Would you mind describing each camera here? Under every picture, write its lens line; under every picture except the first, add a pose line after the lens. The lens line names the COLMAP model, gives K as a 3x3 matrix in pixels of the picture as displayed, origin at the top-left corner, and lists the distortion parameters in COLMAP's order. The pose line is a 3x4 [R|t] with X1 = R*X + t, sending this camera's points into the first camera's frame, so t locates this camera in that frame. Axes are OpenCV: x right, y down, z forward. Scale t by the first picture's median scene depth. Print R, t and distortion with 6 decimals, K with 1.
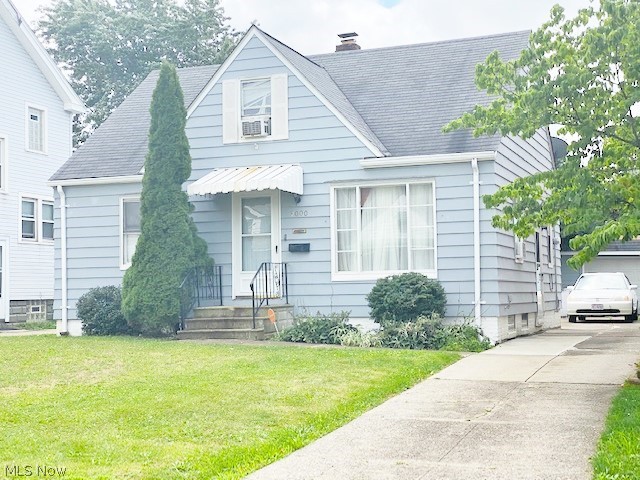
lens RADIAL K [[996.8, 0, 320.0], [0, 996.8, 240.0], [0, 0, 1]] dist [0.022381, 0.041178]
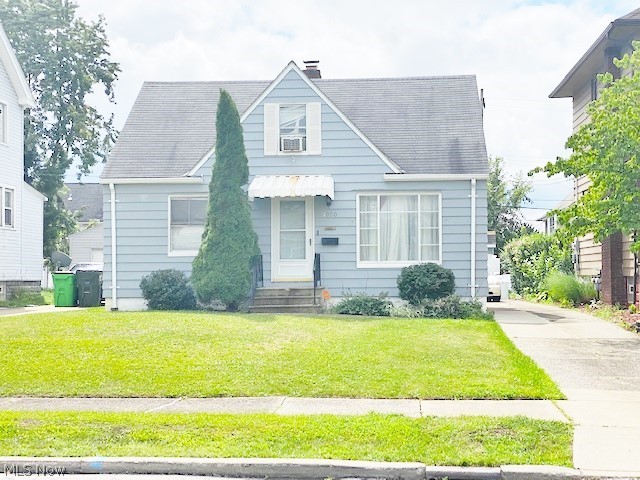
lens RADIAL K [[1004.2, 0, 333.8], [0, 1004.2, 242.9], [0, 0, 1]] dist [0.024524, 0.185511]
pose [[0.956449, 0.019332, 0.291258, -0.387195], [-0.025015, 0.999562, 0.015801, -0.010720], [-0.290825, -0.022398, 0.956514, -0.221153]]
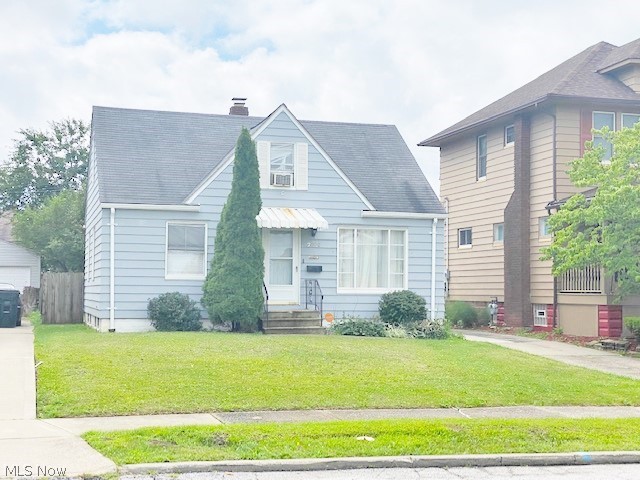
lens RADIAL K [[981.7, 0, 320.0], [0, 981.7, 240.0], [0, 0, 1]] dist [0.026419, 0.120357]
pose [[0.798244, 0.055758, 0.599748, -0.844656], [-0.054545, 0.998307, -0.020214, -0.005420], [-0.599859, -0.016578, 0.799934, -0.110267]]
